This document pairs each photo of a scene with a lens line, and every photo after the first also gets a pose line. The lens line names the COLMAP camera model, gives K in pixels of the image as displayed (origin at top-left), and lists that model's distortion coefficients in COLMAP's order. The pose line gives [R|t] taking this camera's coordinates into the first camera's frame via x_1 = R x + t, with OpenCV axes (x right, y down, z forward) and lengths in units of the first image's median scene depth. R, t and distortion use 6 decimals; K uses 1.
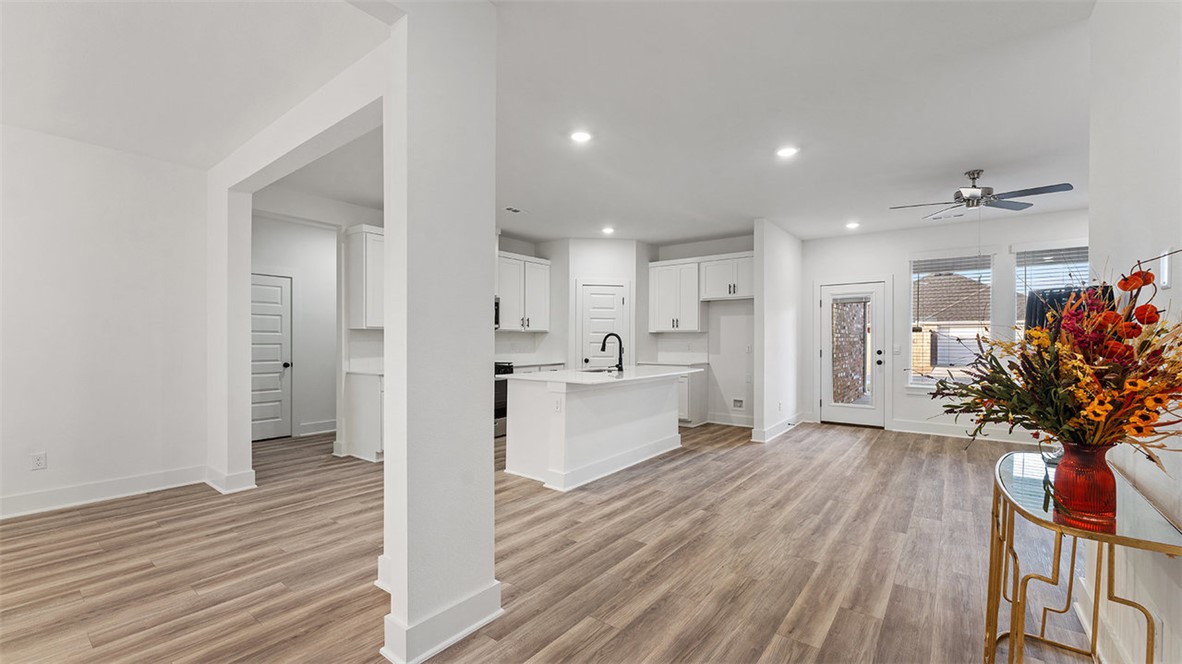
lens RADIAL K [[479.3, 0, 584.4], [0, 479.3, 344.6], [0, 0, 1]] dist [-0.003482, -0.000238]
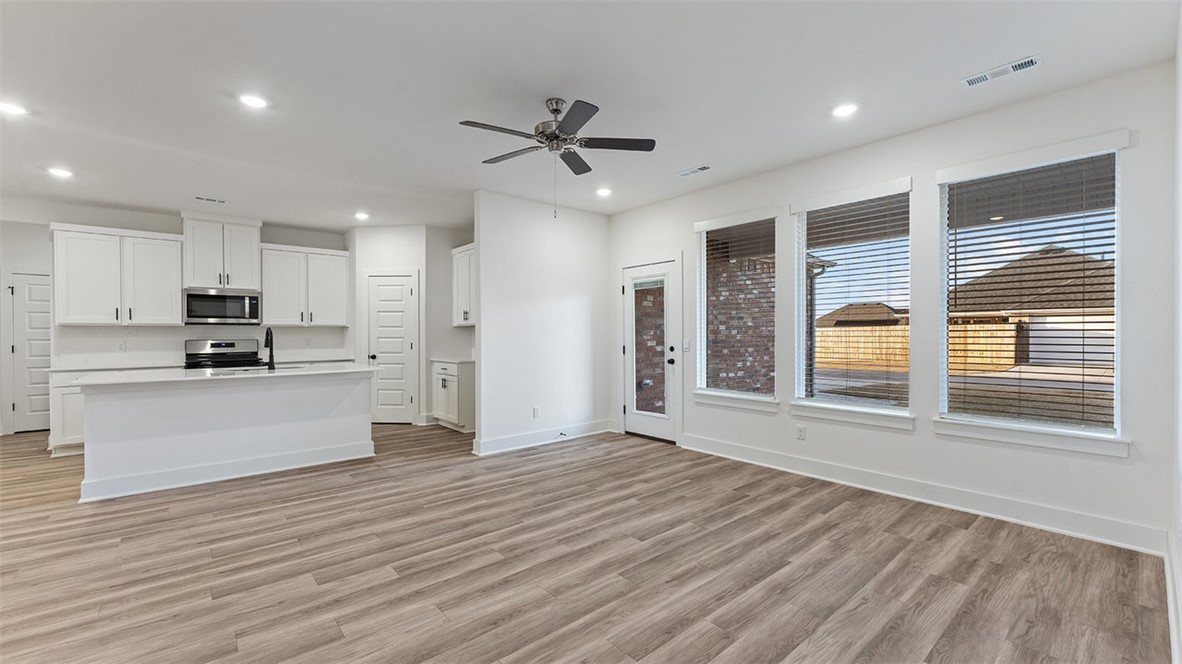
lens RADIAL K [[474.1, 0, 585.9], [0, 474.1, 334.4], [0, 0, 1]] dist [-0.006279, -0.000566]
pose [[0.979013, -0.004899, -0.203738, 0.947597], [0.002552, 0.999927, -0.011782, 0.002113], [0.203781, 0.011015, 0.978955, 0.284779]]
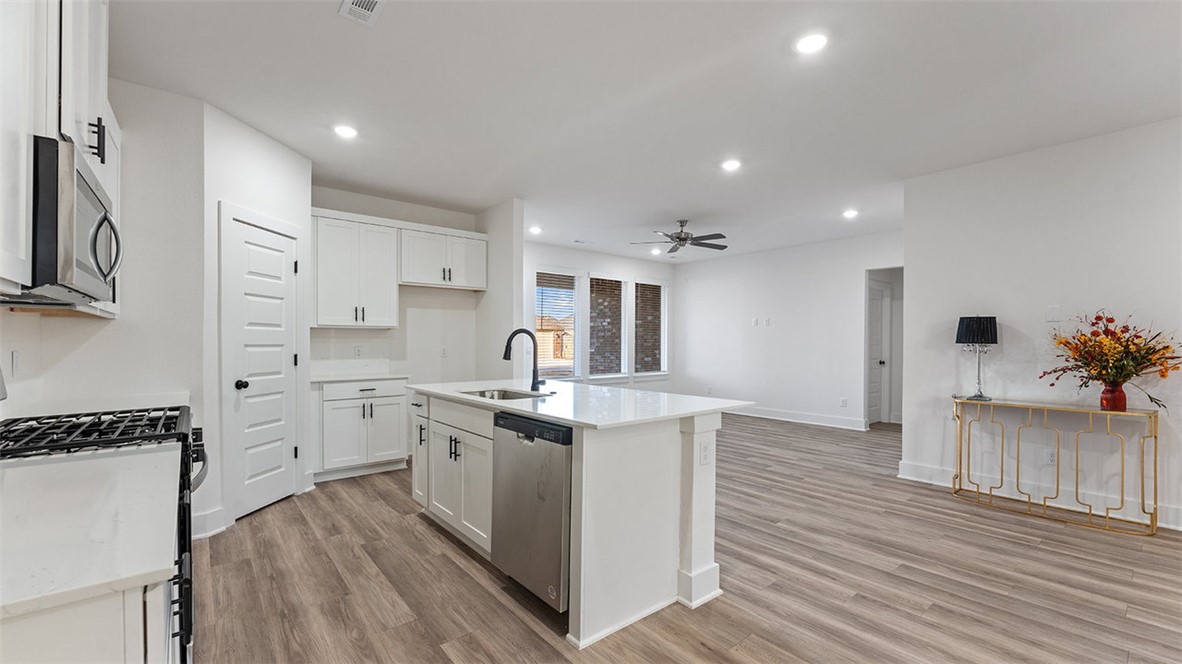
lens RADIAL K [[479.3, 0, 584.4], [0, 479.3, 344.6], [0, 0, 1]] dist [-0.003482, -0.000238]
pose [[0.223799, -0.006944, 0.974611, -0.586476], [0.007328, 0.999958, 0.005442, -0.008275], [-0.974608, 0.005924, 0.223840, 0.908066]]
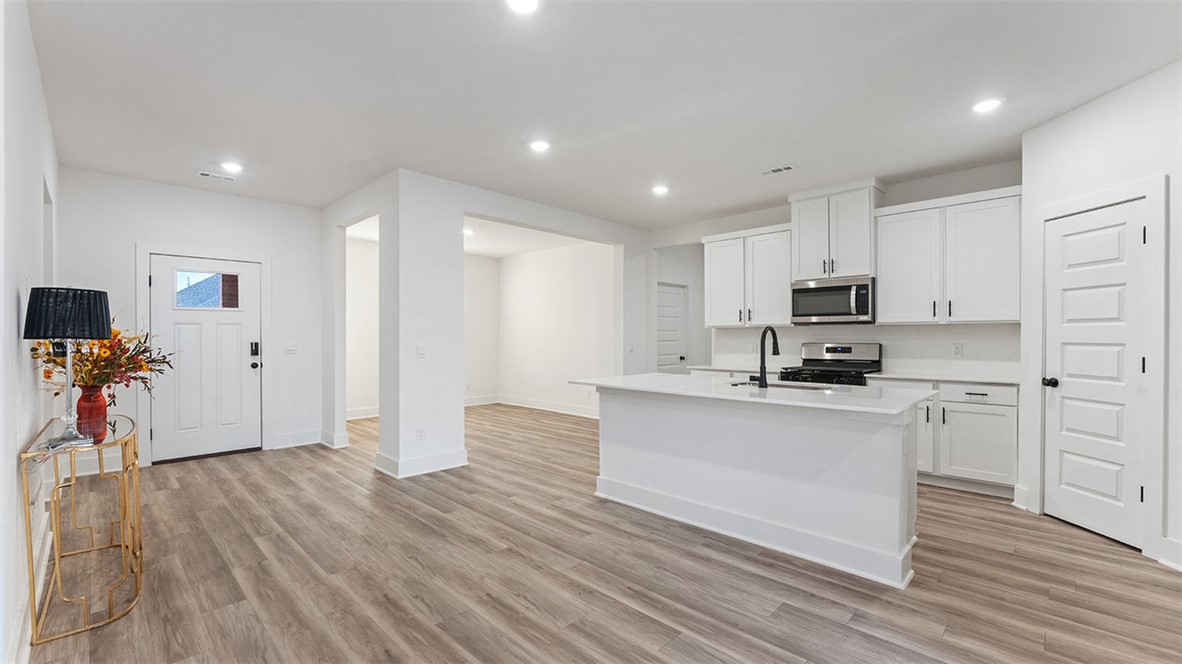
lens RADIAL K [[491.2, 0, 587.7], [0, 491.2, 338.1], [0, 0, 1]] dist [-0.005092, -0.000020]
pose [[-0.115307, 0.001253, -0.993329, 0.828730], [-0.011303, 0.999933, 0.002573, -0.008761], [0.993266, 0.011524, -0.115285, 0.964117]]
